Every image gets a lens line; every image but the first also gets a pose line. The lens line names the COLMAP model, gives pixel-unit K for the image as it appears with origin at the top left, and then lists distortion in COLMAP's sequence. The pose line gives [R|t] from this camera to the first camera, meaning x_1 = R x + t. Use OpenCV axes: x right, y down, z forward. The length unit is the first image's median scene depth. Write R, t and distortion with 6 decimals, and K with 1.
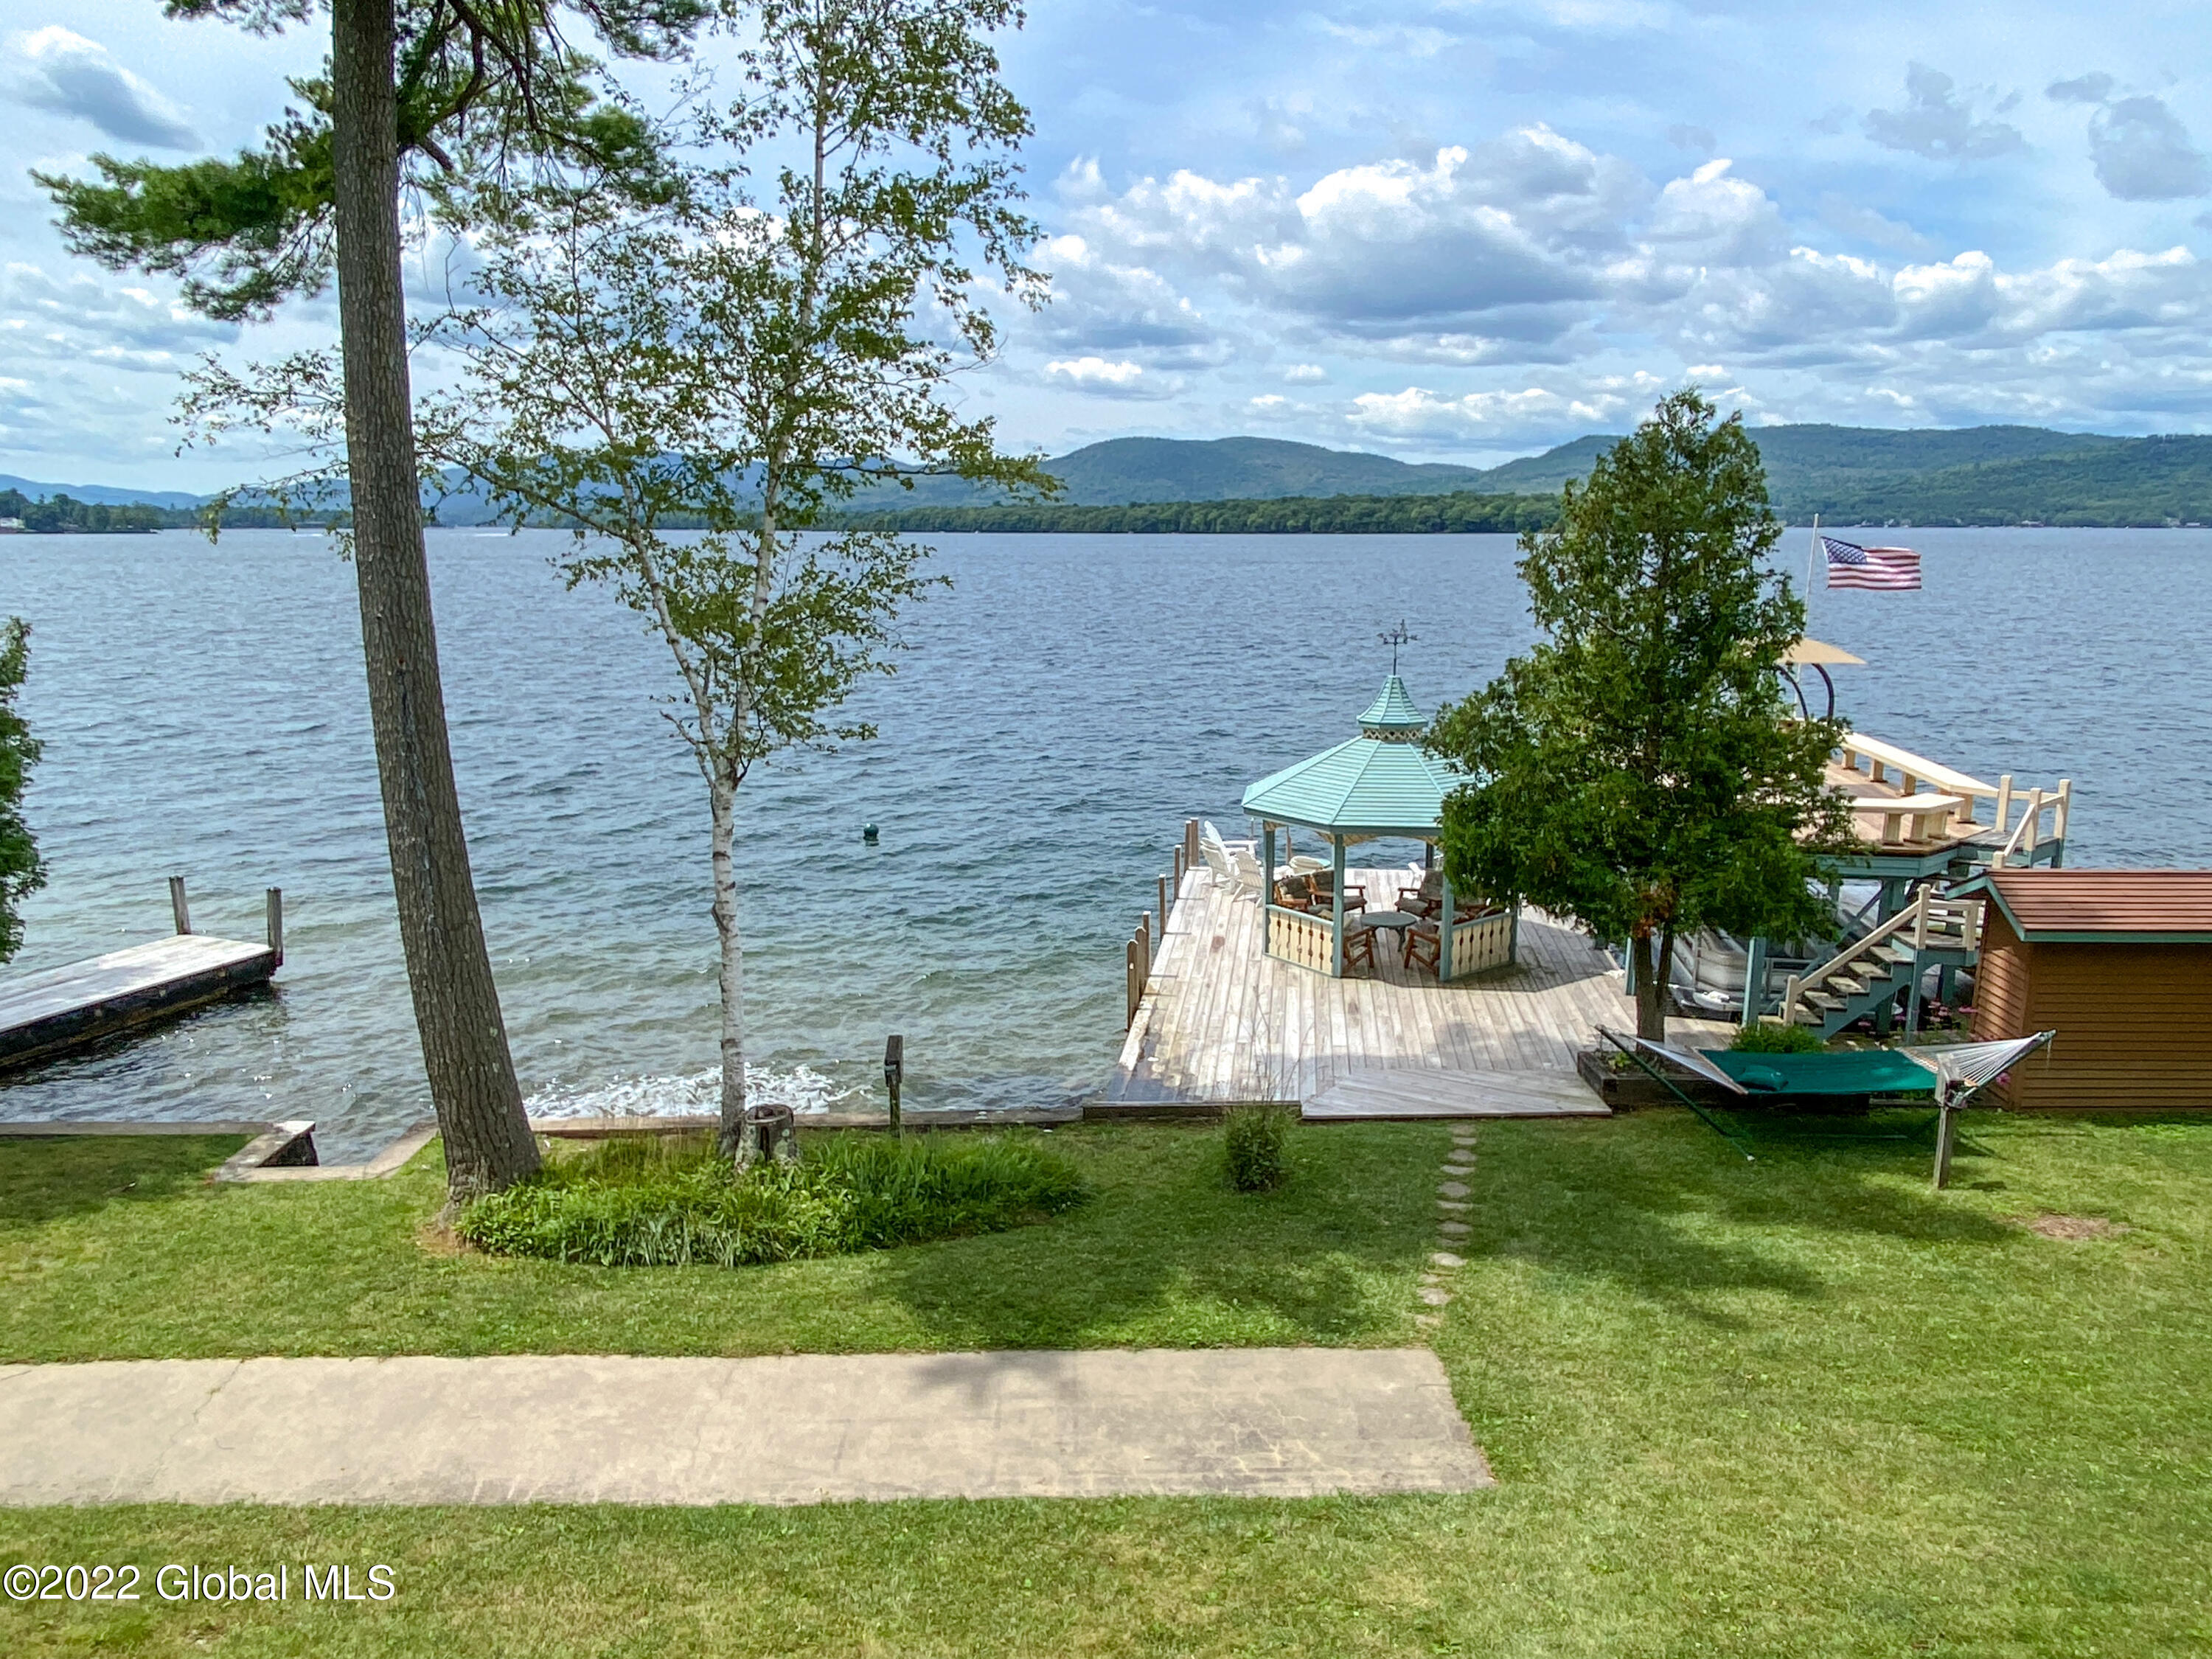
lens RADIAL K [[1478.8, 0, 1135.2], [0, 1478.8, 839.9], [0, 0, 1]] dist [0.062093, -0.084065]
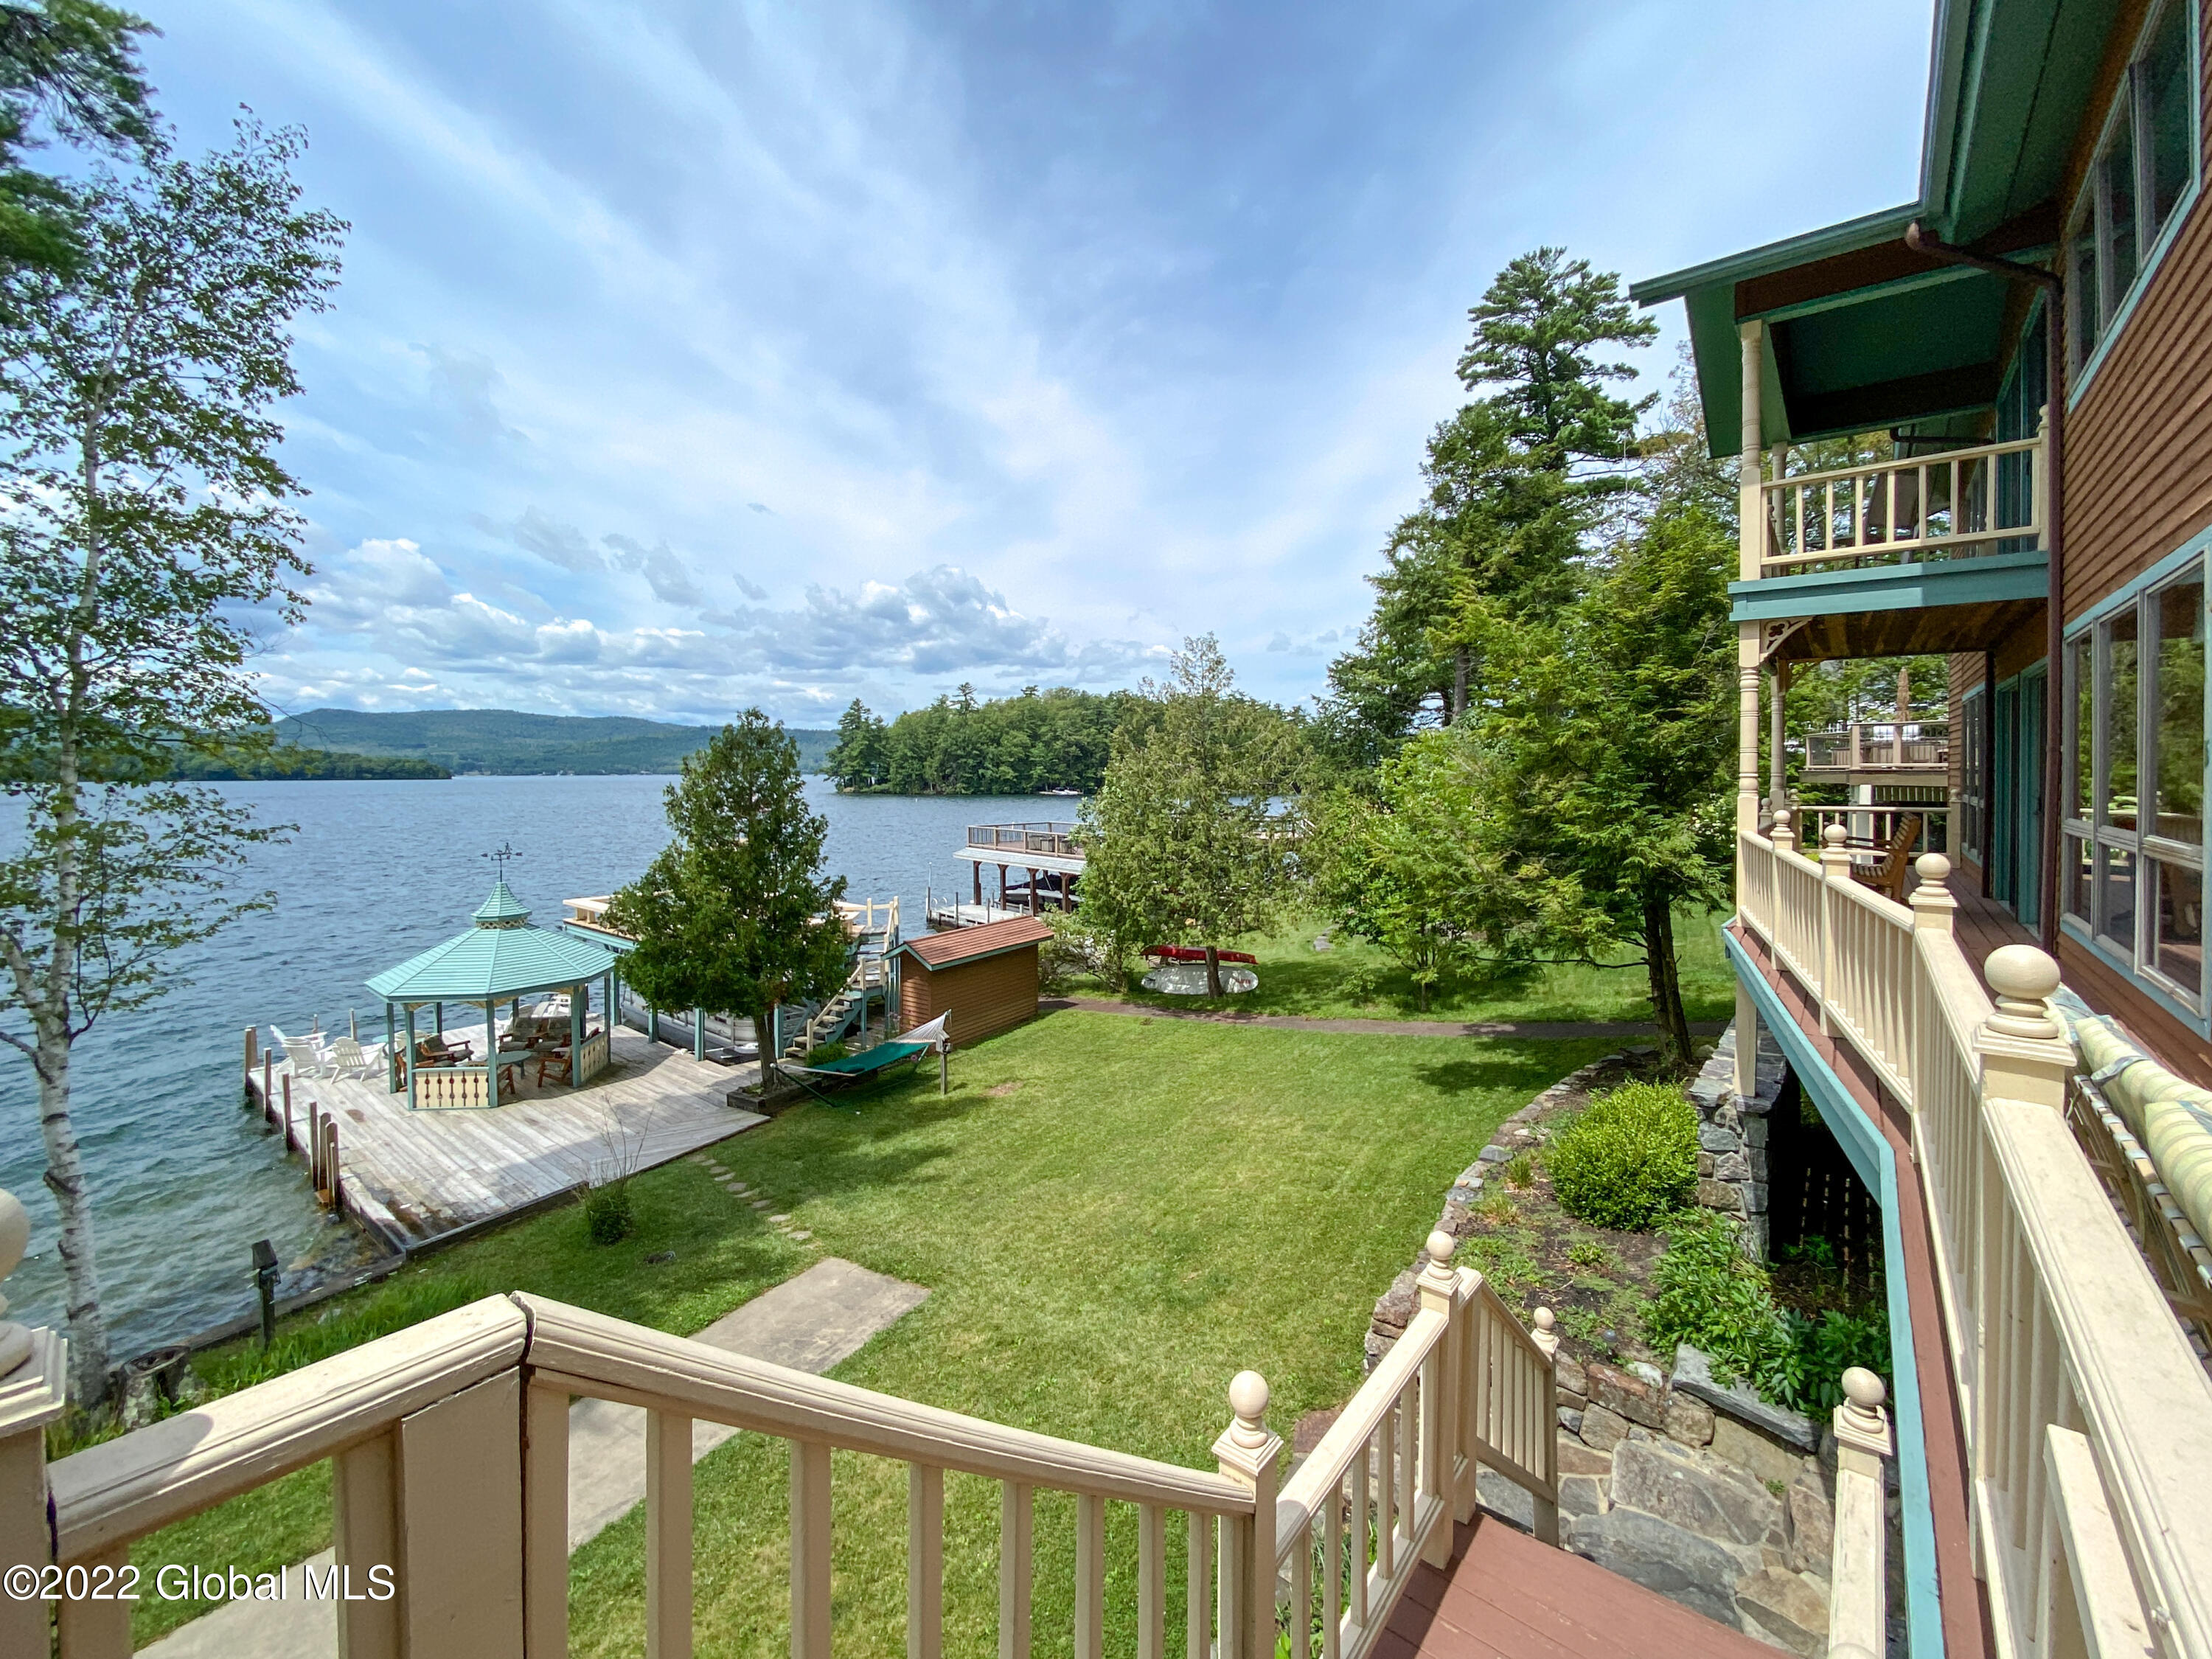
lens RADIAL K [[925.8, 0, 1105.3], [0, 925.8, 794.1], [0, 0, 1]] dist [-0.012940, -0.000073]
pose [[0.526894, -0.021752, 0.849653, -0.371214], [0.178422, 0.980228, -0.085550, -0.020894], [-0.830992, 0.196673, 0.520357, 0.064127]]
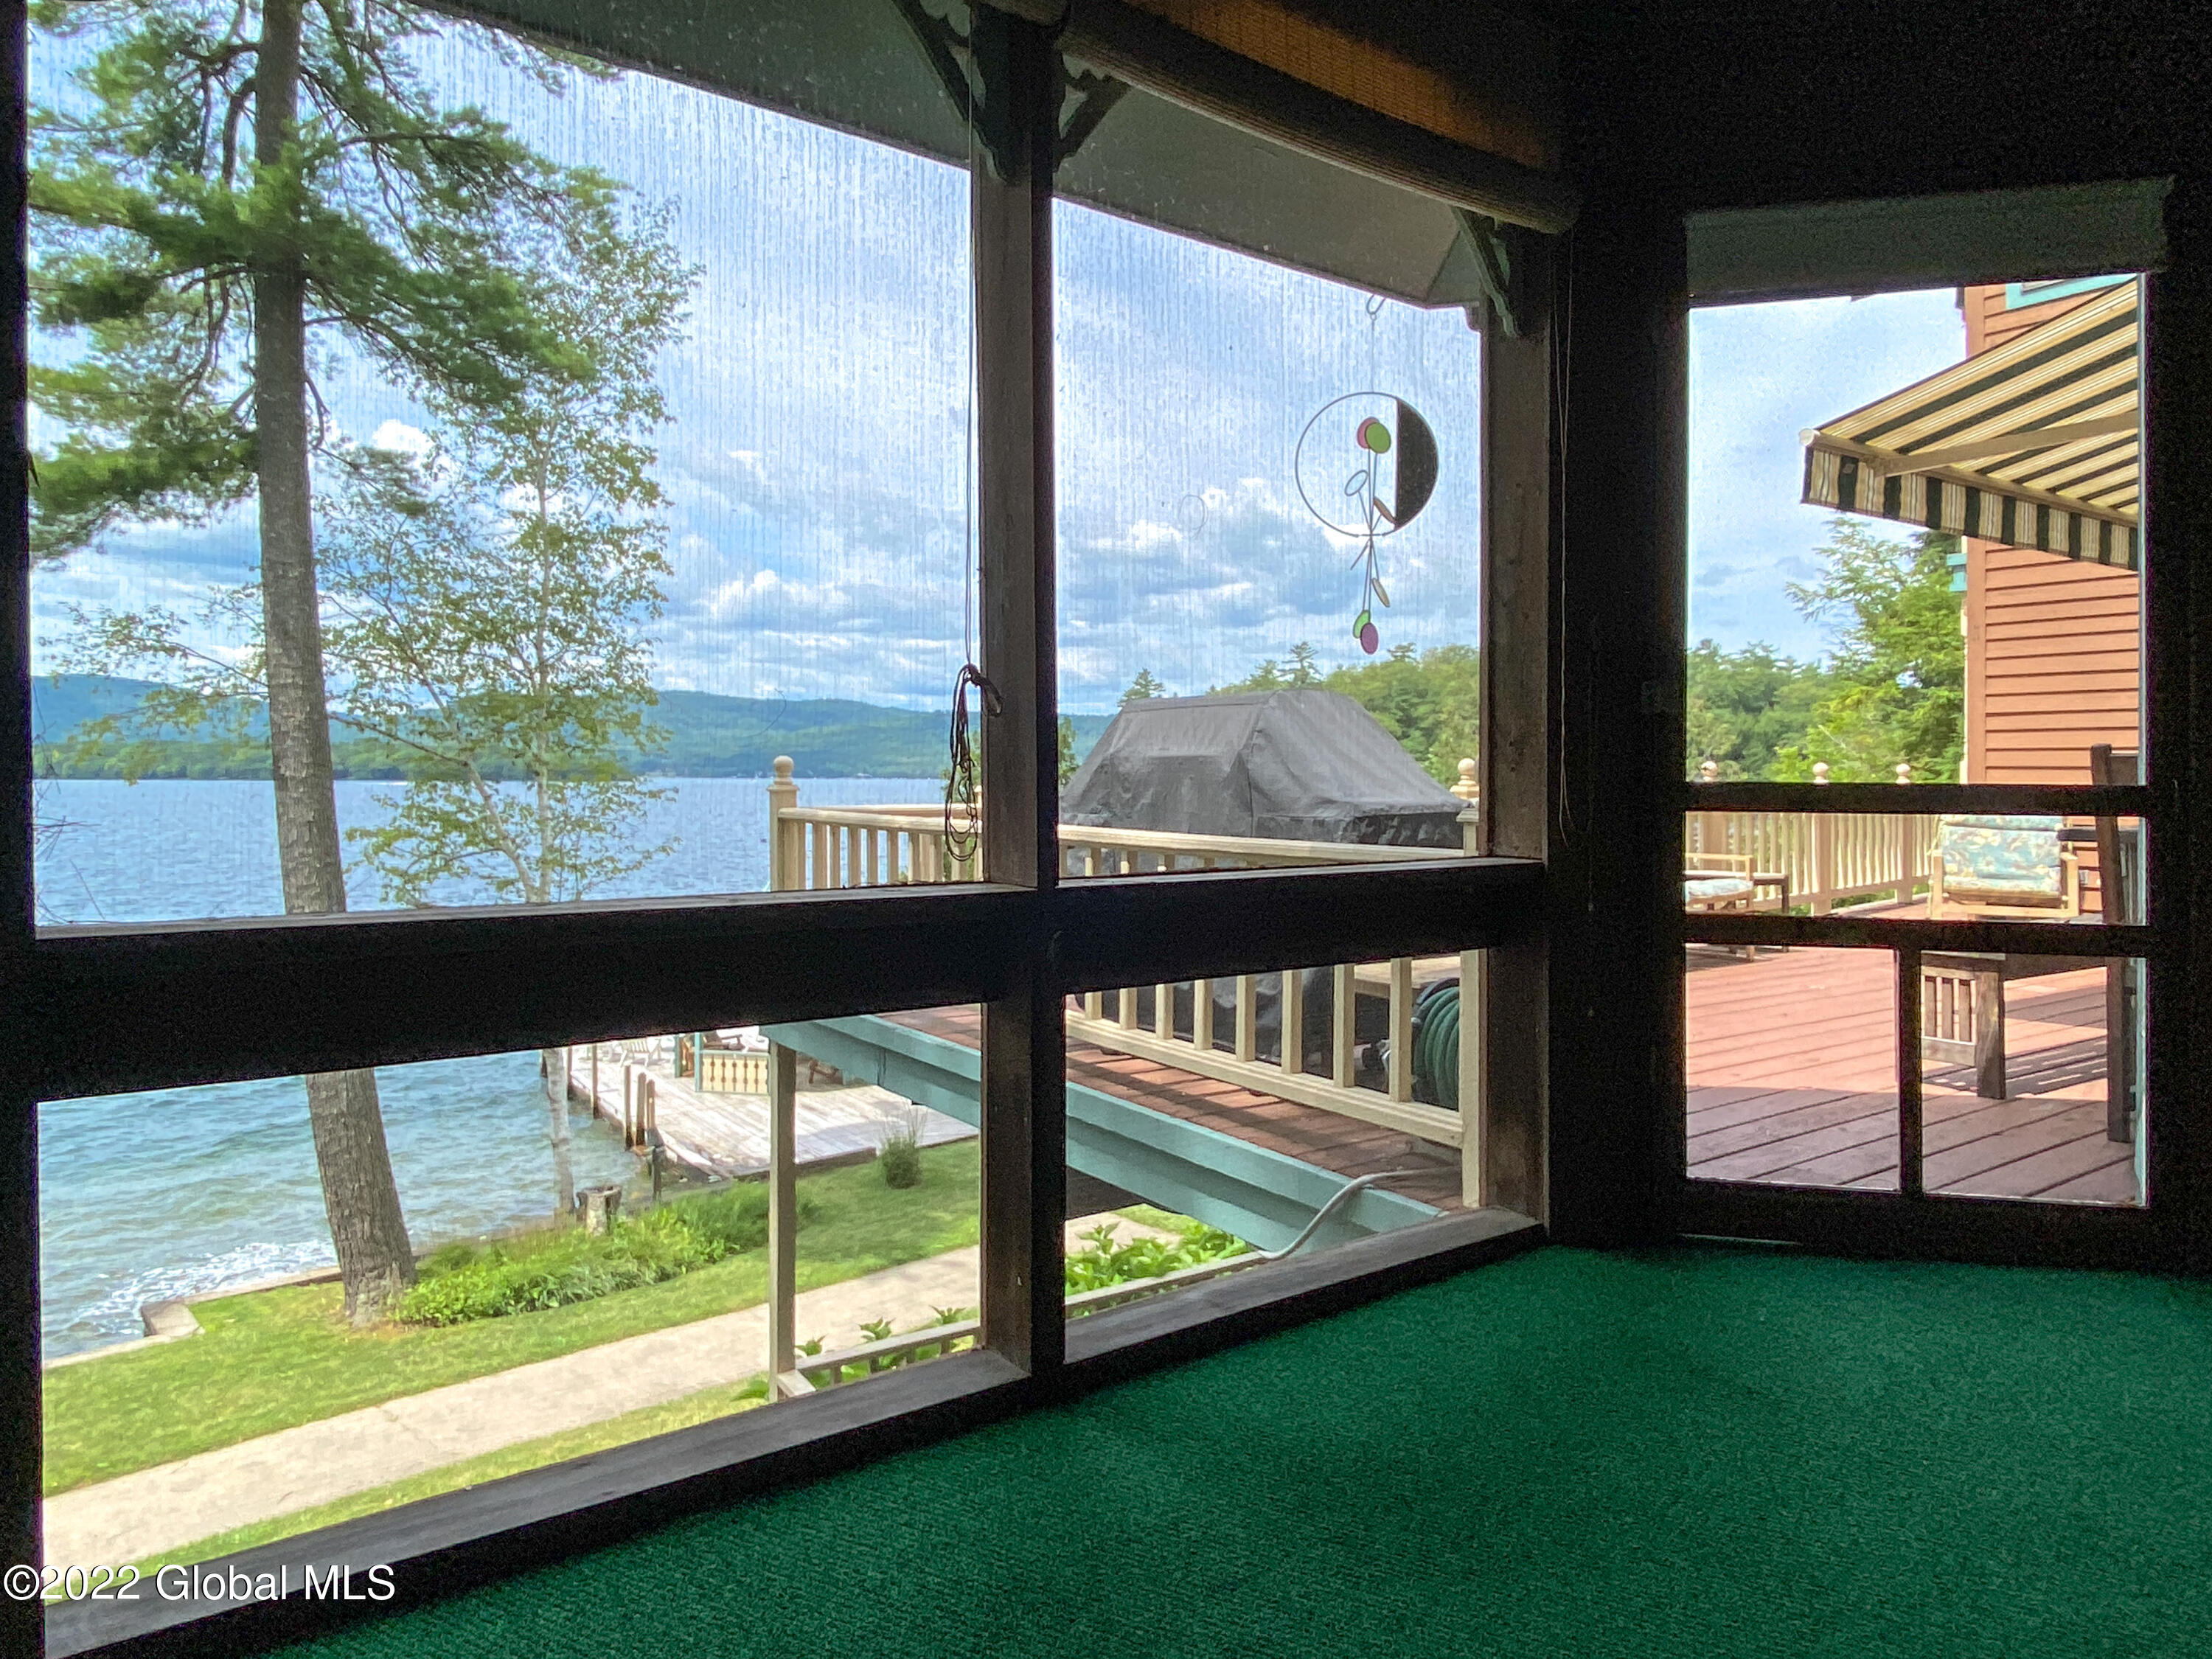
lens RADIAL K [[1441.4, 0, 1033.5], [0, 1441.4, 736.9], [0, 0, 1]] dist [0.034862, -0.067856]
pose [[0.780136, 0.021697, 0.625234, -0.667613], [0.124763, 0.973928, -0.189470, 0.074282], [-0.613044, 0.225818, 0.757089, -0.257064]]
